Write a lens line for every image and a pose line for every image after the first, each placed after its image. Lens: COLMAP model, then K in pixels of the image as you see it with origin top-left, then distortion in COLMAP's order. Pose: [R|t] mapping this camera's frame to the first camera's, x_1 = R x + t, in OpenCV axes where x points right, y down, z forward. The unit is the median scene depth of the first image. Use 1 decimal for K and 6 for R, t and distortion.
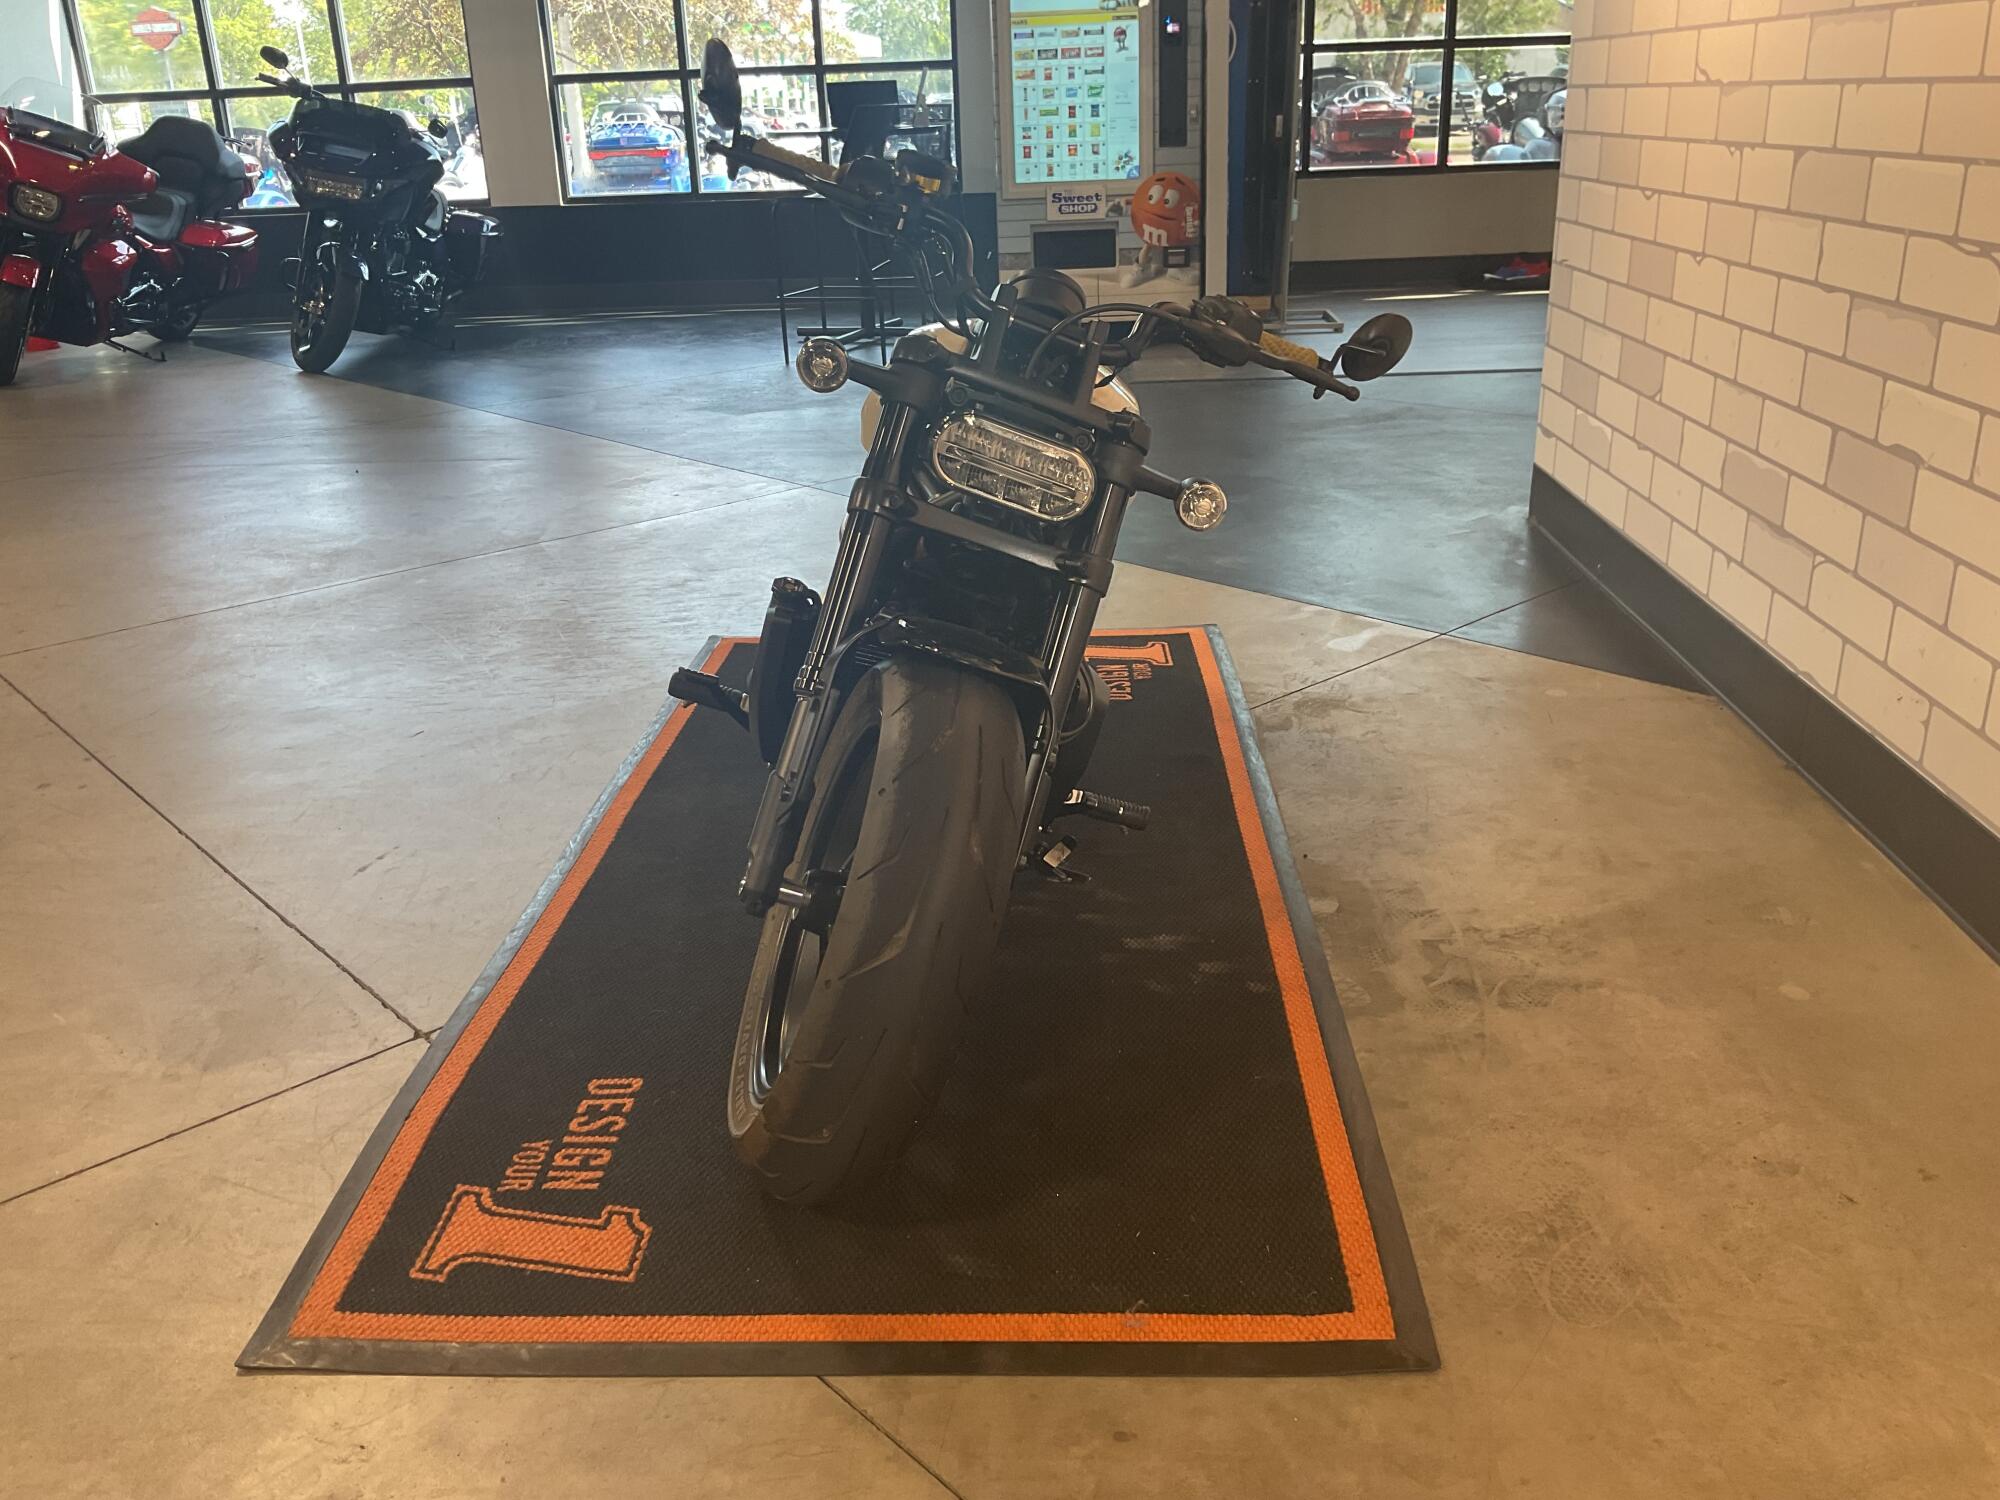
lens RADIAL K [[1652.9, 0, 992.1], [0, 1652.9, 747.4], [0, 0, 1]] dist [0.033384, -0.093035]
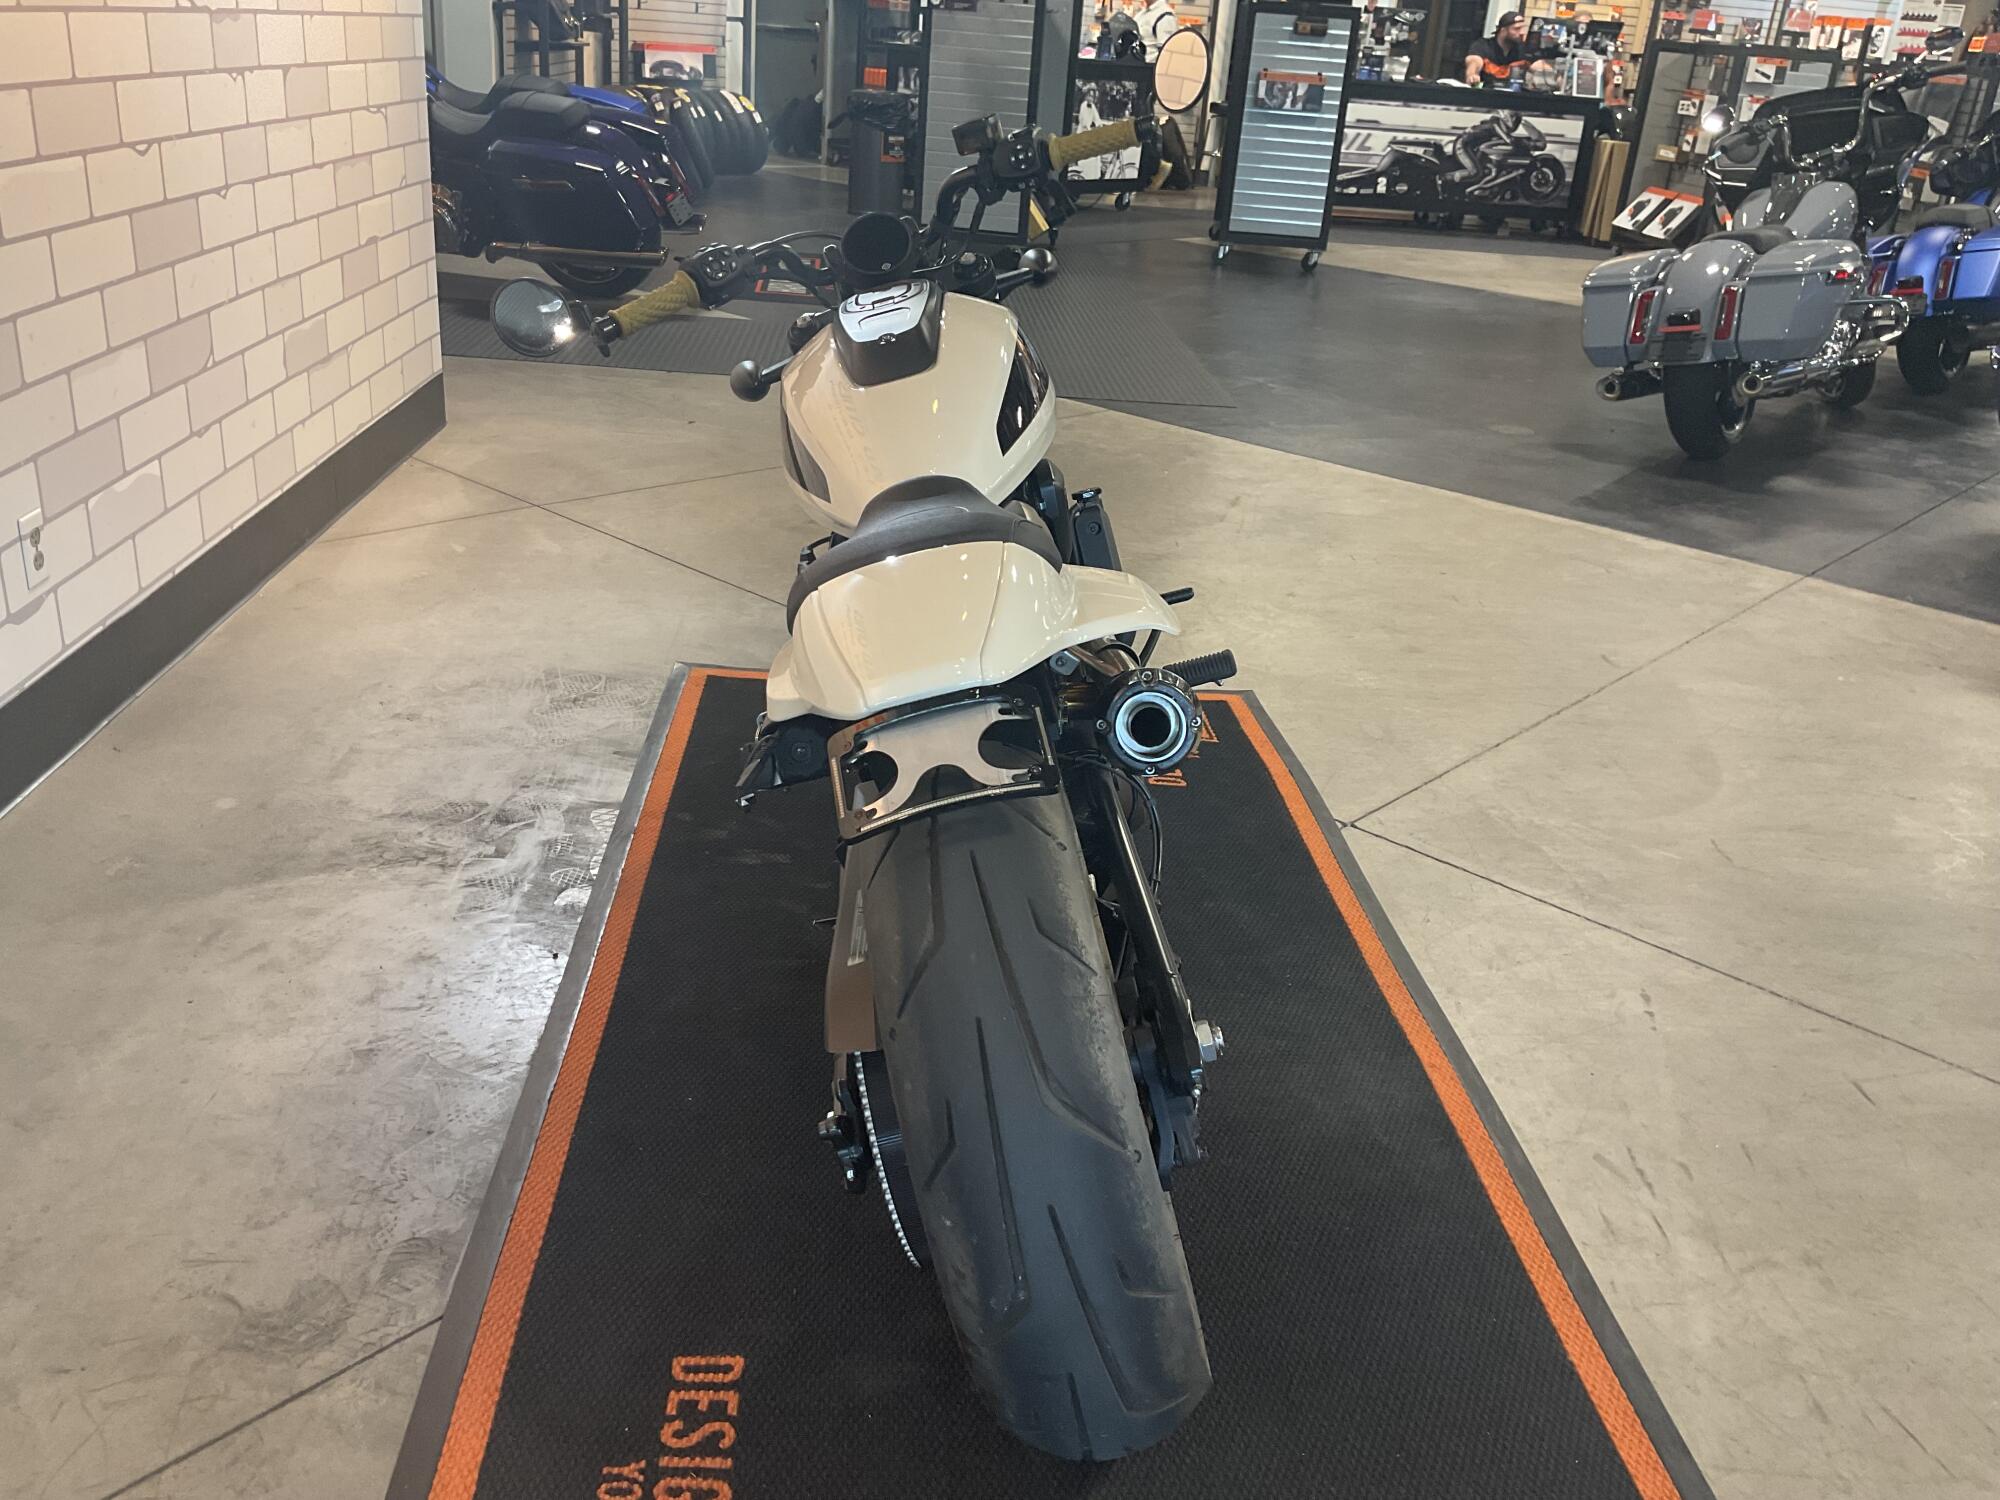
lens RADIAL K [[1652.9, 0, 994.0], [0, 1652.9, 755.0], [0, 0, 1]] dist [0.033384, -0.093035]
pose [[-0.994508, 0.004052, -0.104579, 0.062234], [-0.071059, 0.707467, 0.703165, -0.727736], [0.076836, 0.706735, -0.703294, 1.803638]]
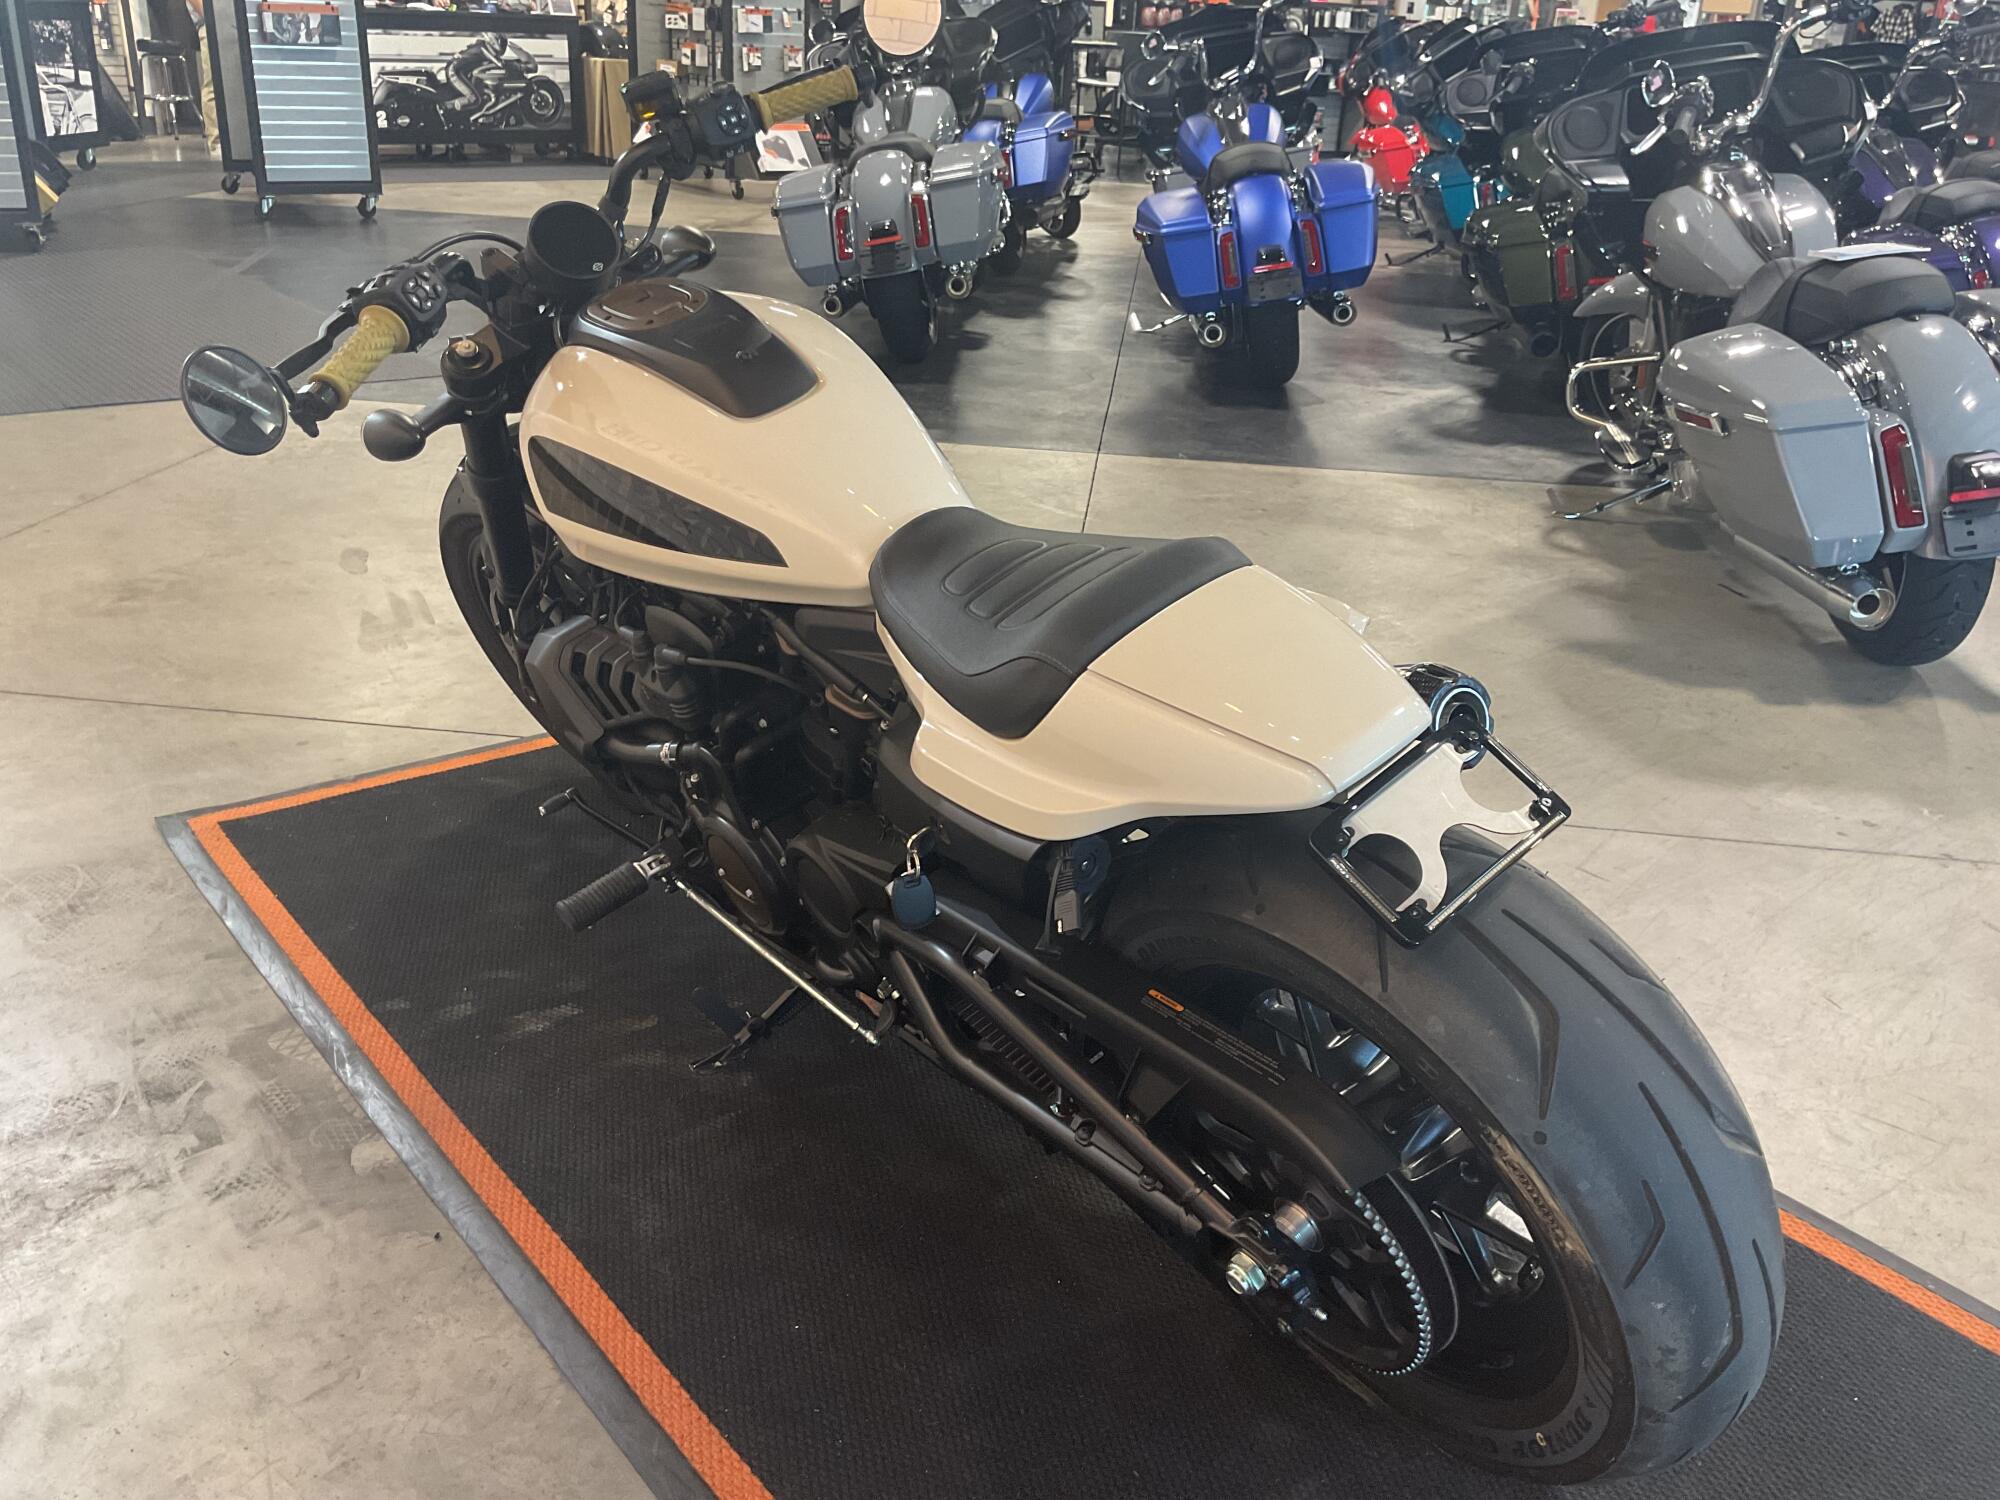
lens RADIAL K [[1652.9, 0, 992.4], [0, 1652.9, 747.7], [0, 0, 1]] dist [0.033384, -0.093035]
pose [[-0.748790, 0.262766, -0.608497, 0.430510], [-0.260091, 0.727935, 0.634400, -0.622088], [0.609645, 0.633296, -0.476727, 1.536649]]
